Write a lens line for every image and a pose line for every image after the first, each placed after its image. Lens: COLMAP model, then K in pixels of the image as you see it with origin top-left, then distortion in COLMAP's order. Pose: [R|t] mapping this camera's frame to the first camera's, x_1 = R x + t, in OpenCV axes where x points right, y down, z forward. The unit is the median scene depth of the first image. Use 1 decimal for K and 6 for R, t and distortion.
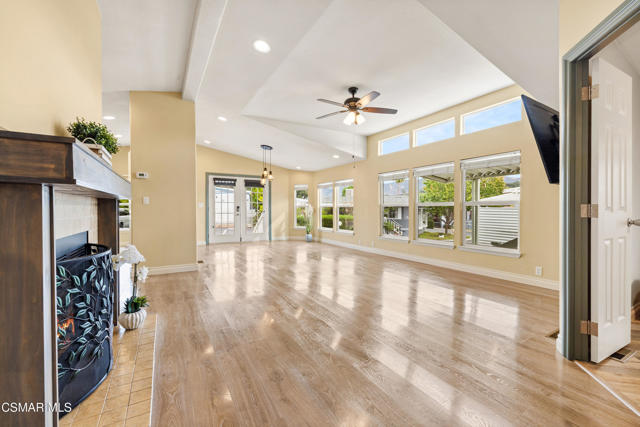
lens RADIAL K [[273.7, 0, 320.6], [0, 273.7, 214.6], [0, 0, 1]] dist [0.001731, -0.000338]
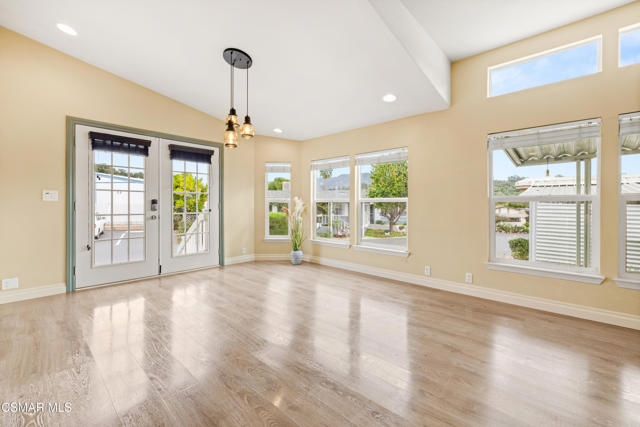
lens RADIAL K [[273.7, 0, 320.9], [0, 273.7, 206.7], [0, 0, 1]] dist [0.001731, -0.000338]
pose [[0.957436, -0.000492, 0.288646, -0.159359], [0.004062, 0.999922, -0.011772, -0.011383], [-0.288618, 0.012444, 0.957364, 0.459202]]
